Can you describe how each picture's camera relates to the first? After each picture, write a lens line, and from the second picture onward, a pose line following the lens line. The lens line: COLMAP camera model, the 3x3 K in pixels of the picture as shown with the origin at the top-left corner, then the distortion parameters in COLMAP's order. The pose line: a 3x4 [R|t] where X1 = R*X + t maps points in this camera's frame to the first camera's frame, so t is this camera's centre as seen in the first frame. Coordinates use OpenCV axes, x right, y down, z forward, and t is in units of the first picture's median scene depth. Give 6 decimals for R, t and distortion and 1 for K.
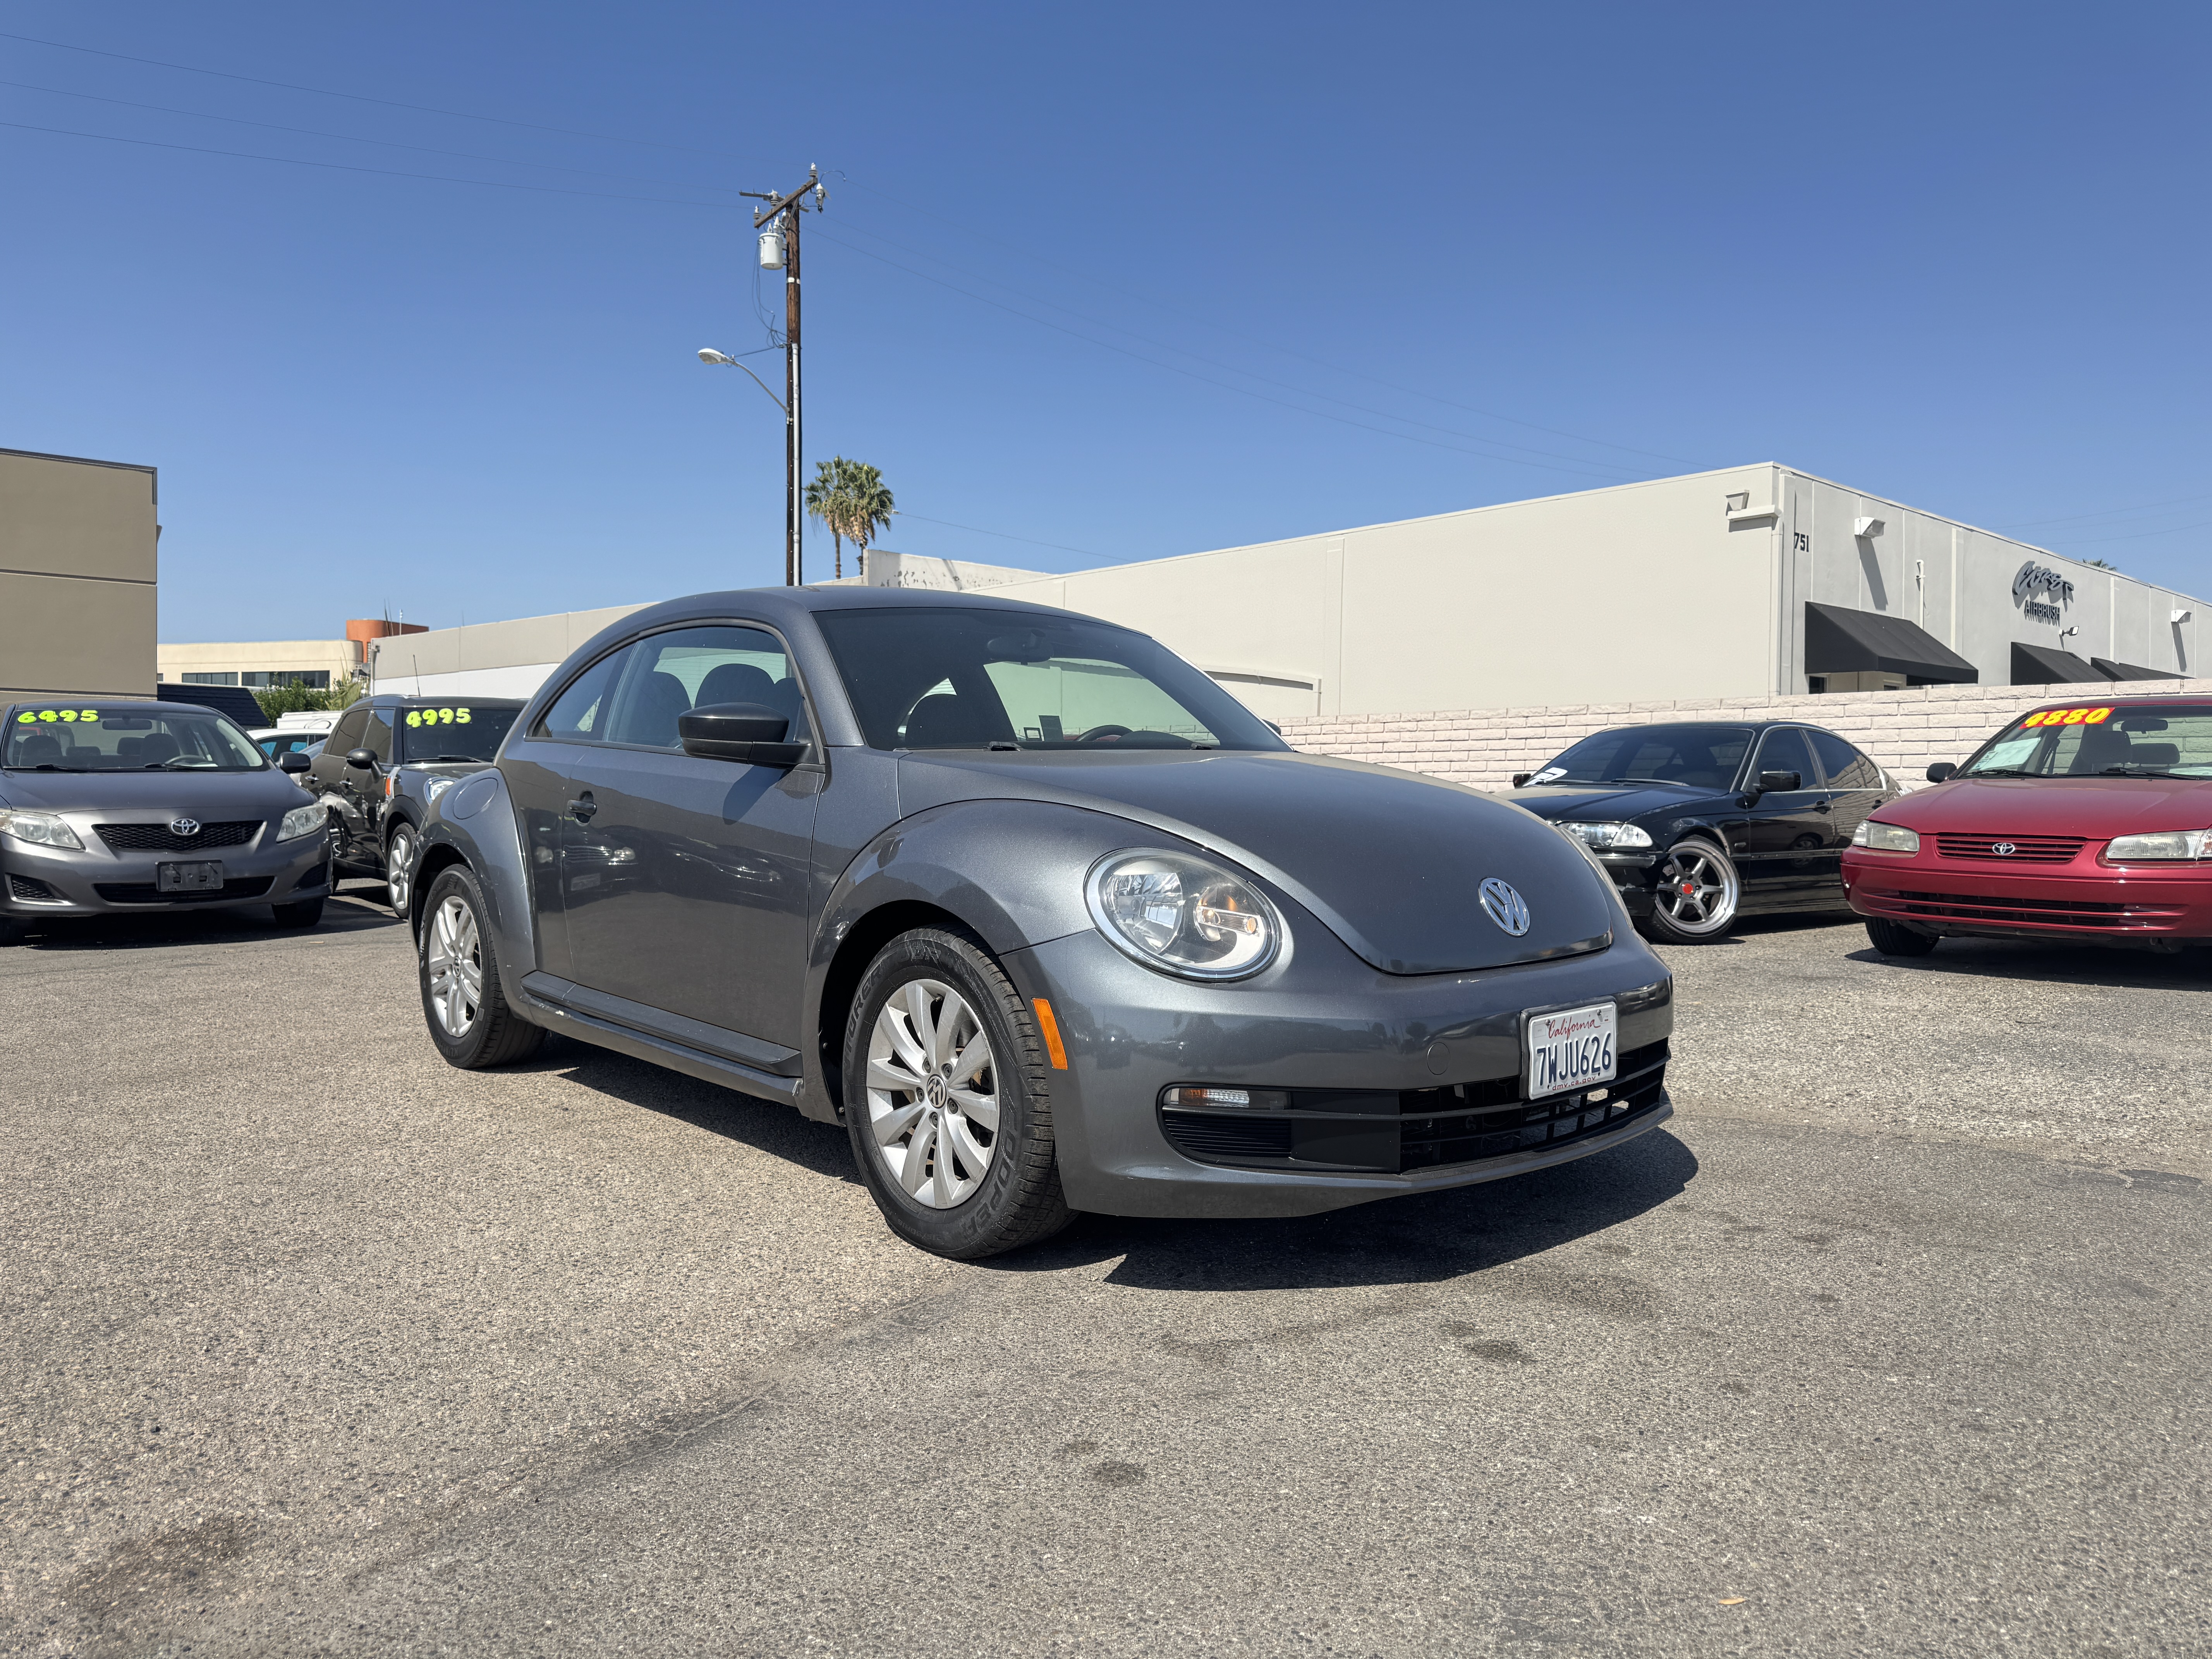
lens RADIAL K [[1541.7, 0, 1095.9], [0, 1541.7, 828.0], [0, 0, 1]] dist [0.048635, -0.058709]
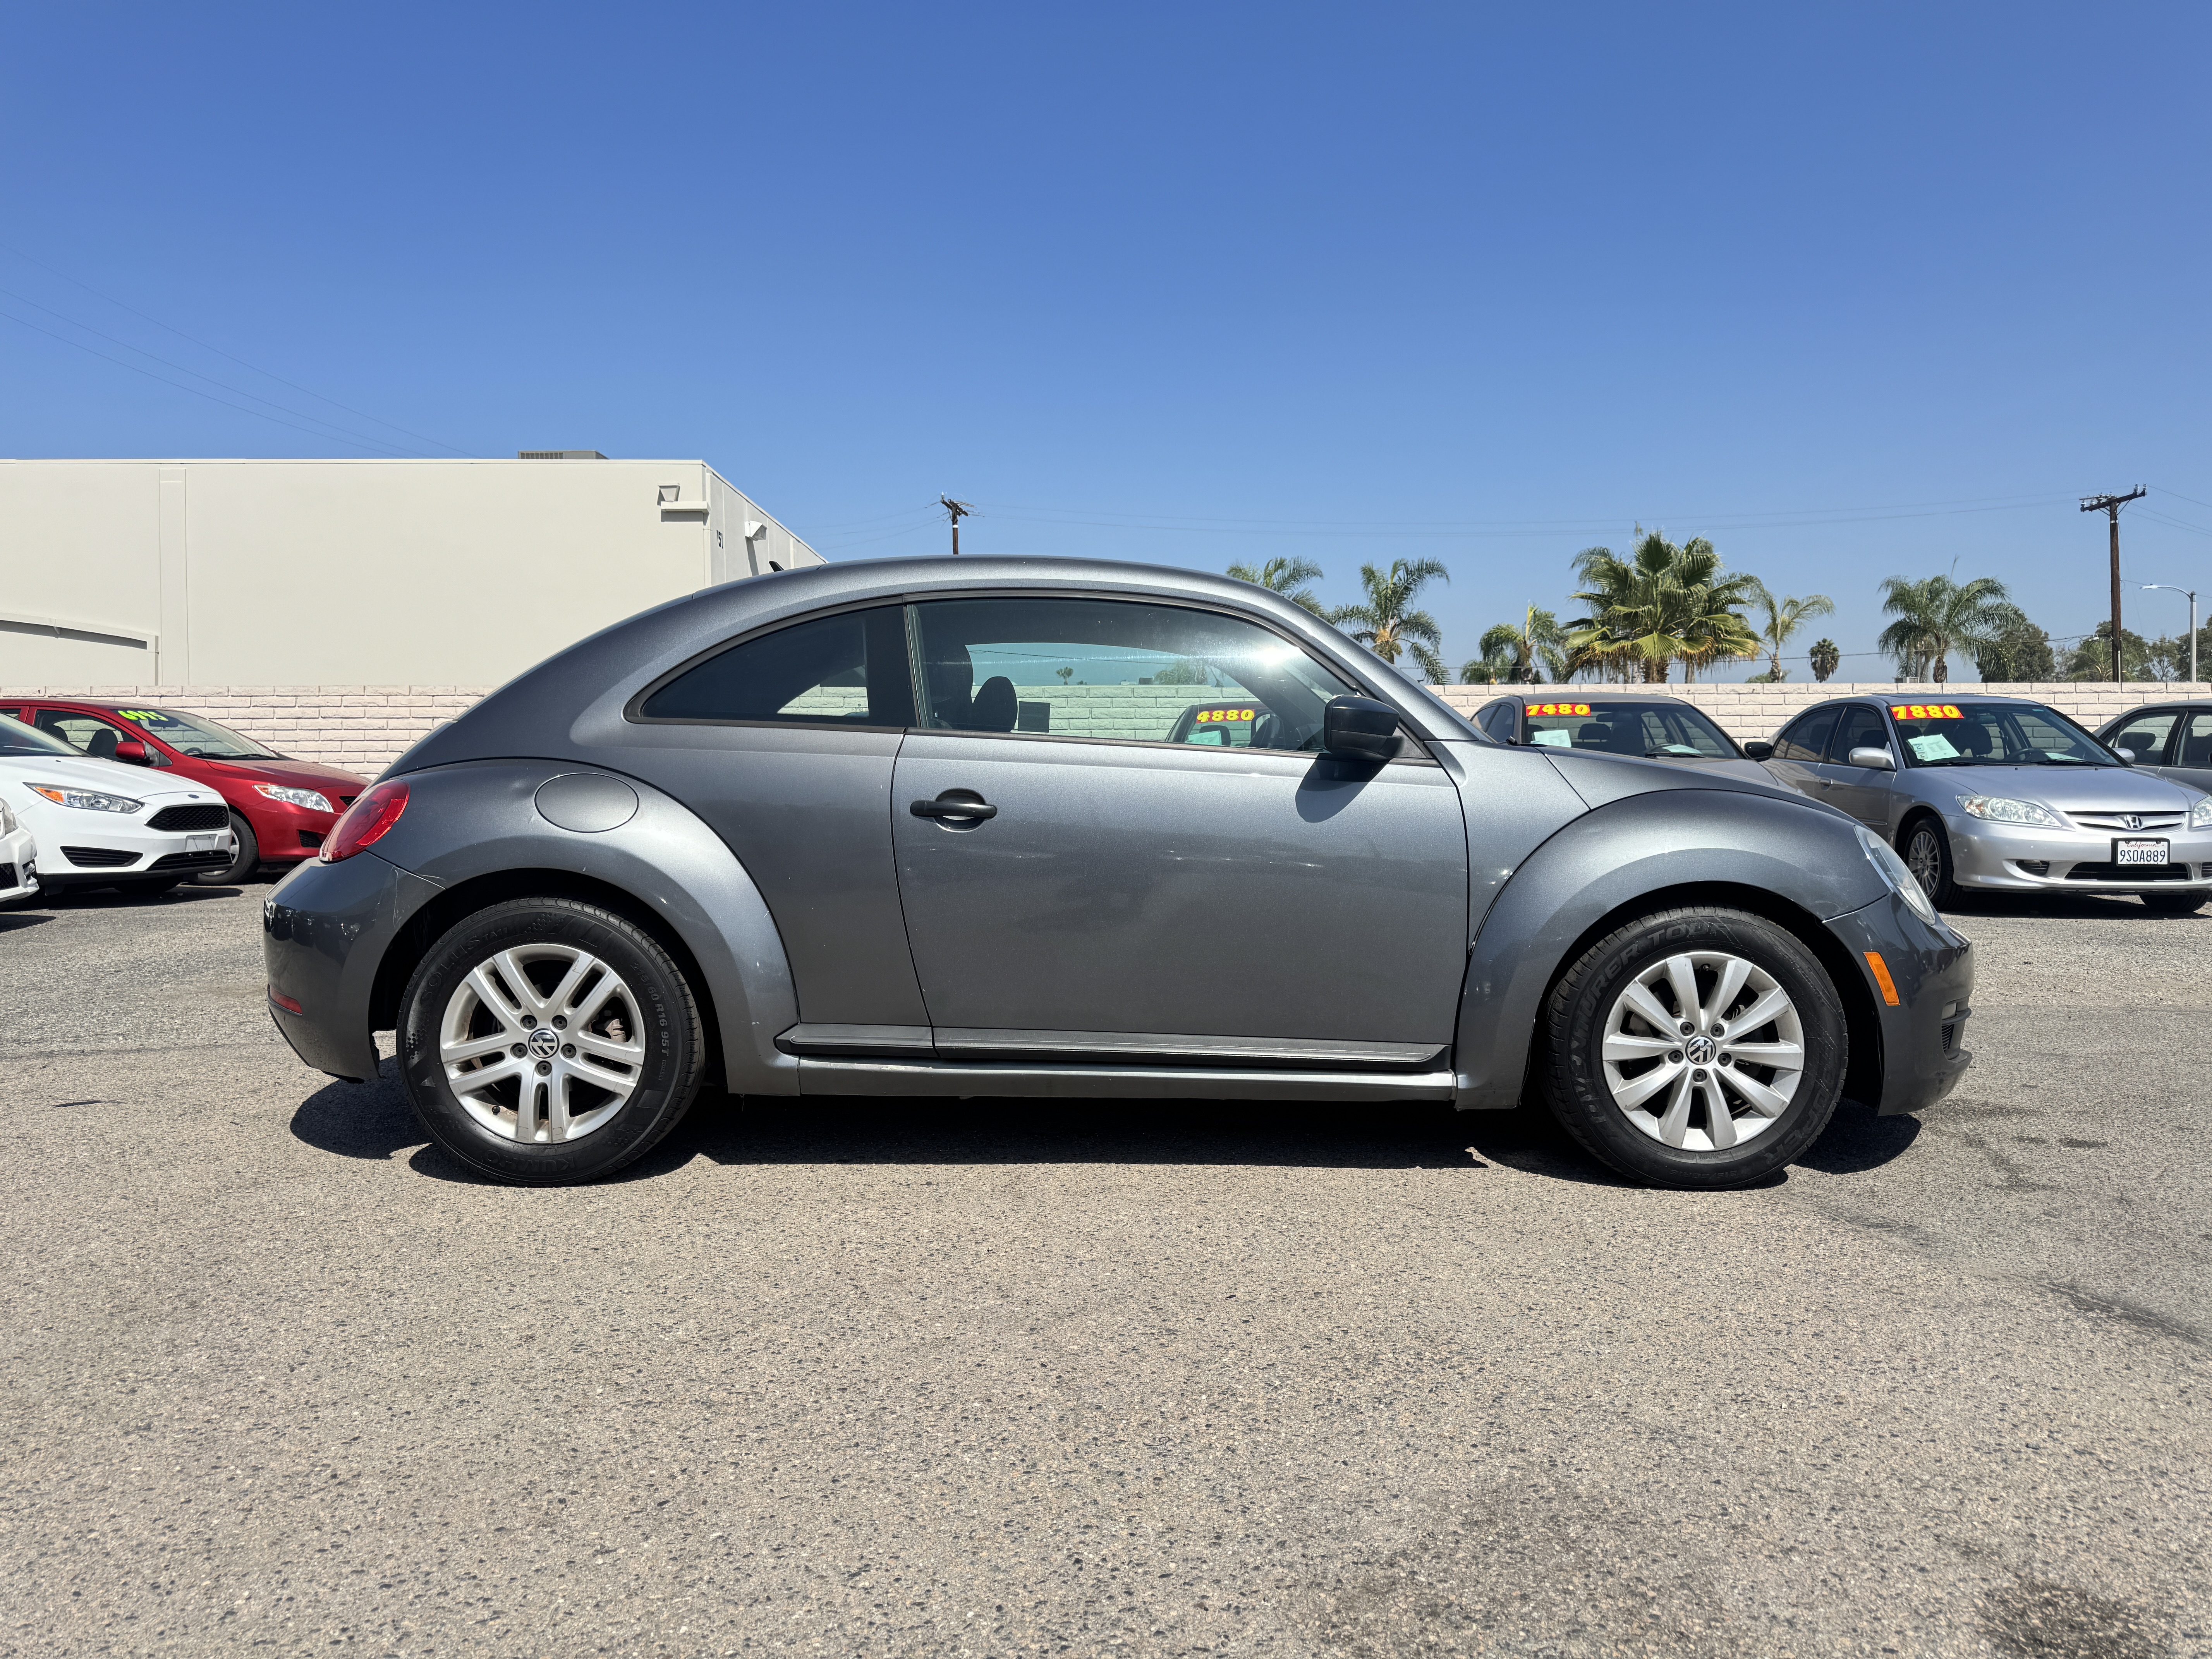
lens RADIAL K [[1541.7, 0, 1122.2], [0, 1541.7, 842.5], [0, 0, 1]] dist [0.048635, -0.058709]
pose [[0.661046, -0.040810, 0.749235, -1.226995], [0.022658, 0.999150, 0.034432, -0.031496], [-0.750003, -0.005785, 0.661409, 0.560197]]
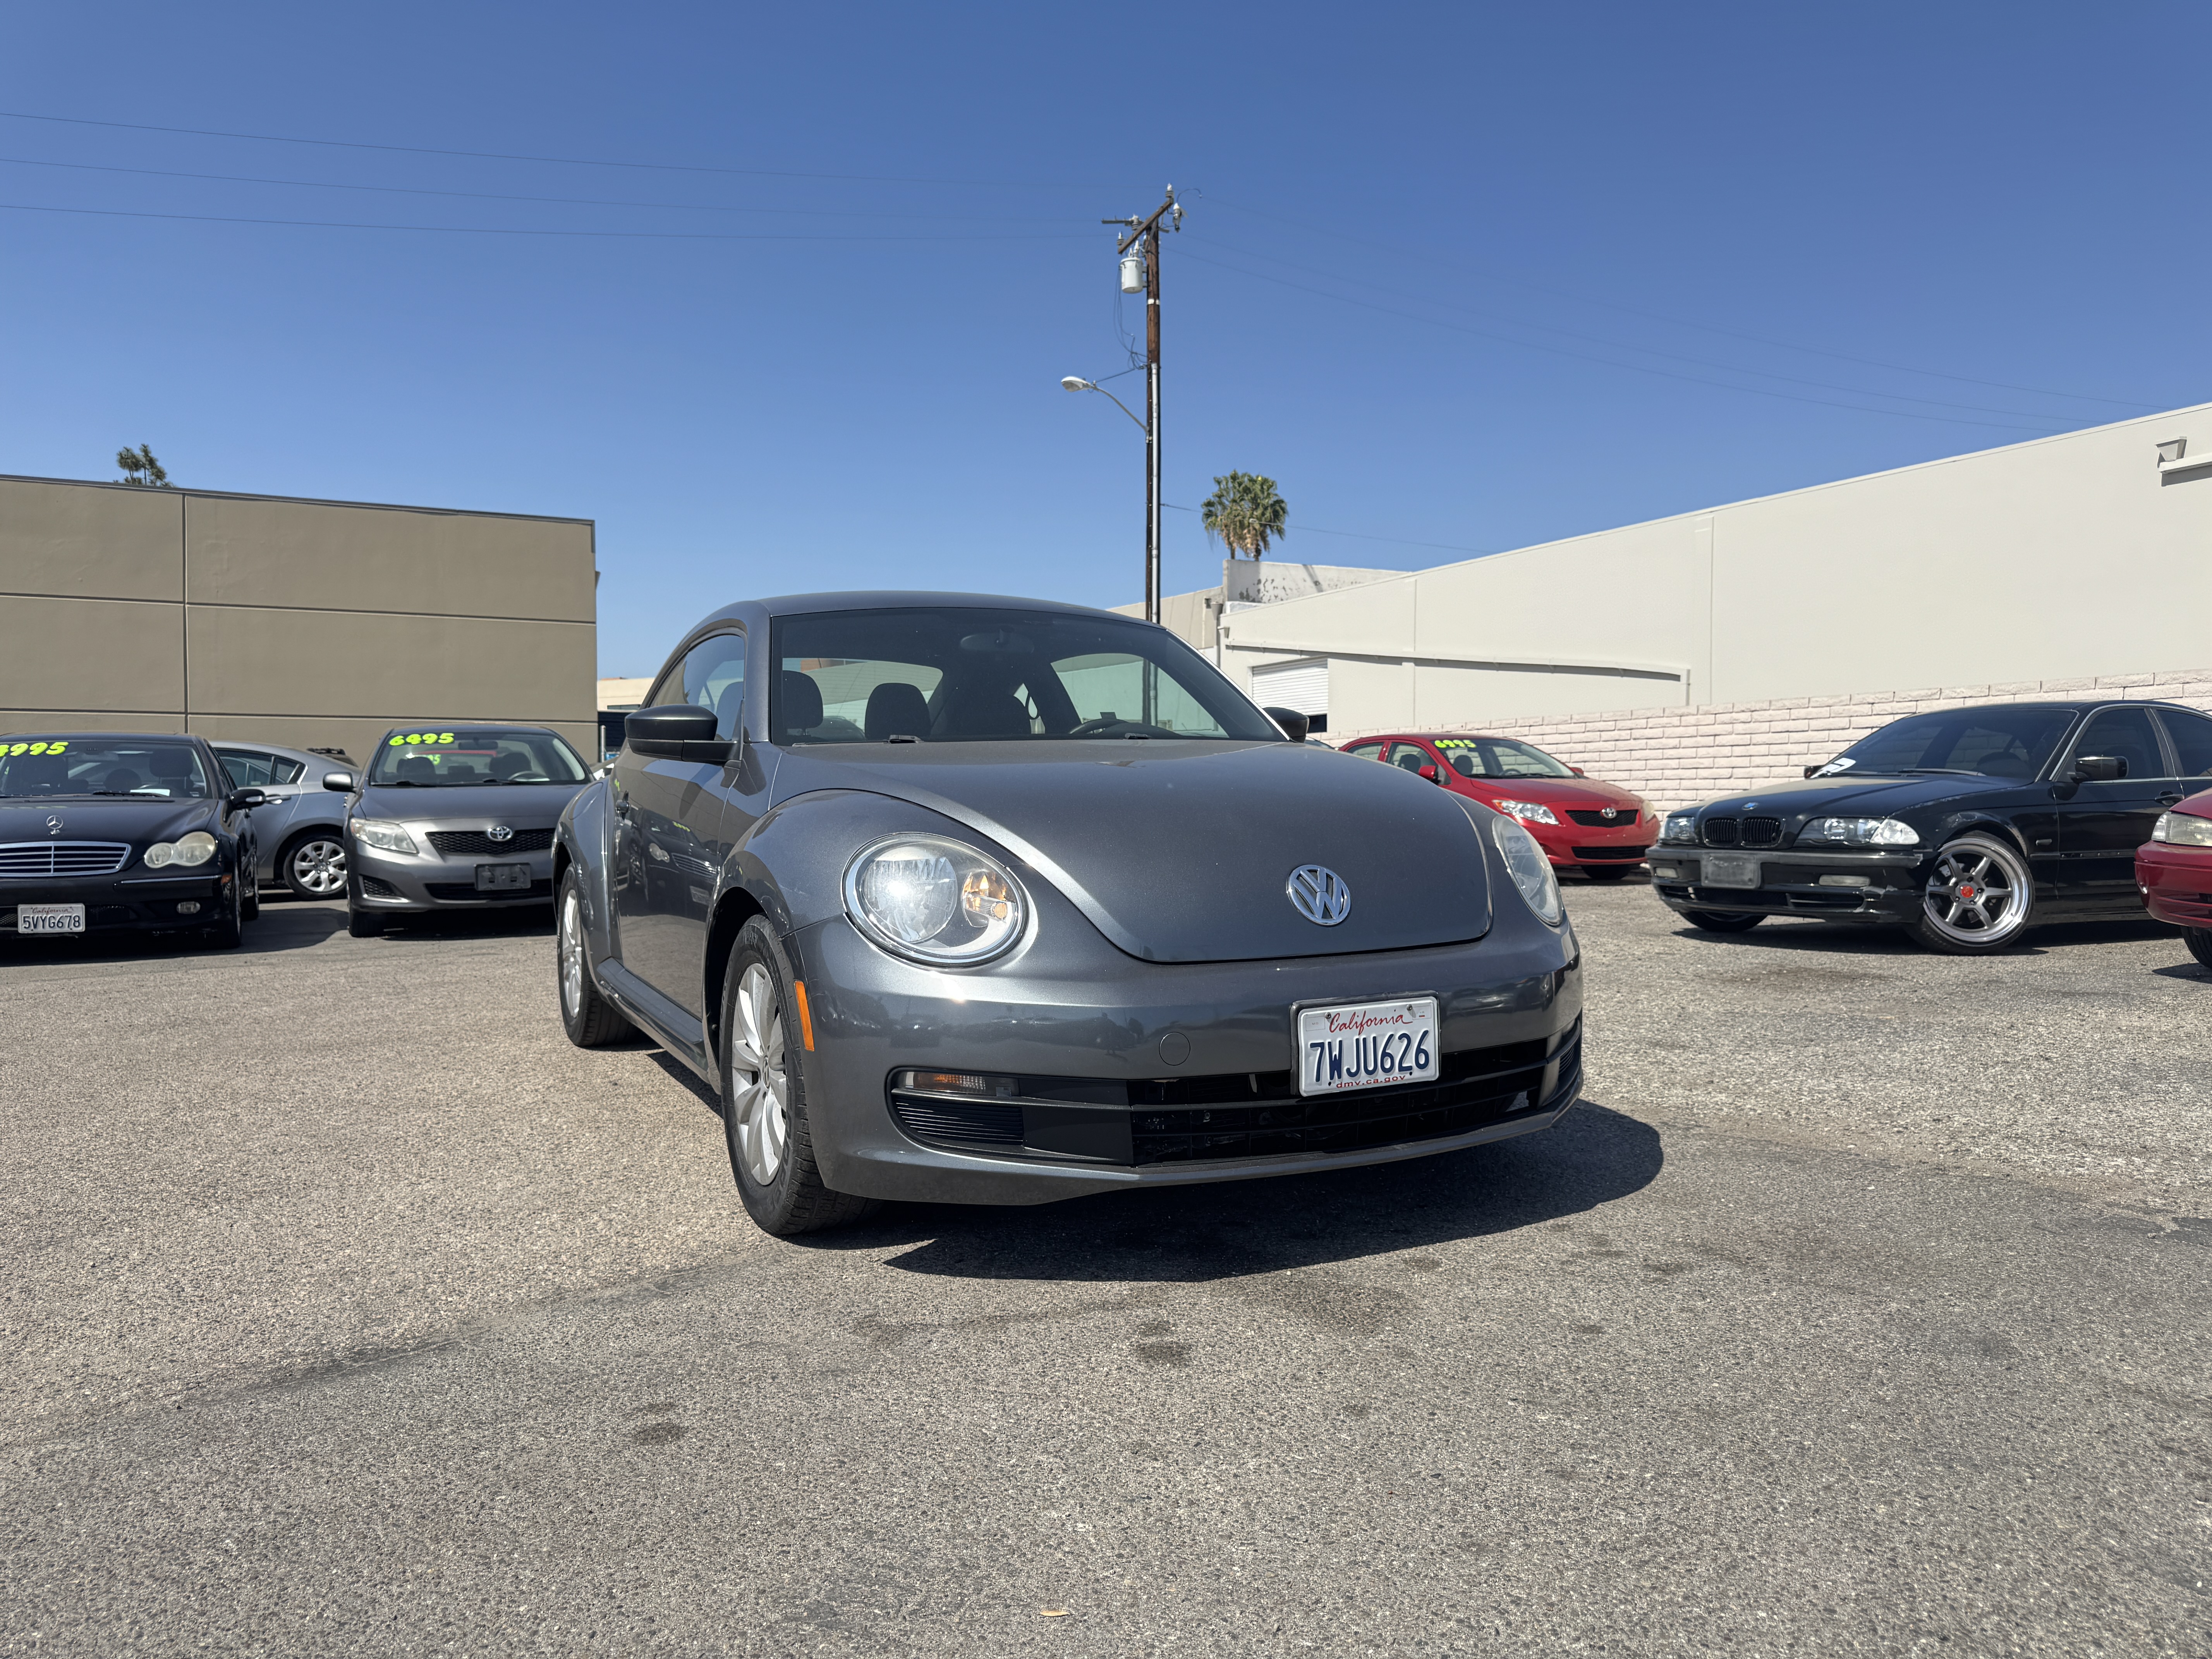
lens RADIAL K [[1541.7, 0, 1088.4], [0, 1541.7, 818.8], [0, 0, 1]] dist [0.048635, -0.058709]
pose [[0.966006, -0.009213, -0.258356, 0.372880], [0.006276, 0.999906, -0.012191, 0.015460], [0.258444, 0.010155, 0.965973, 0.050921]]
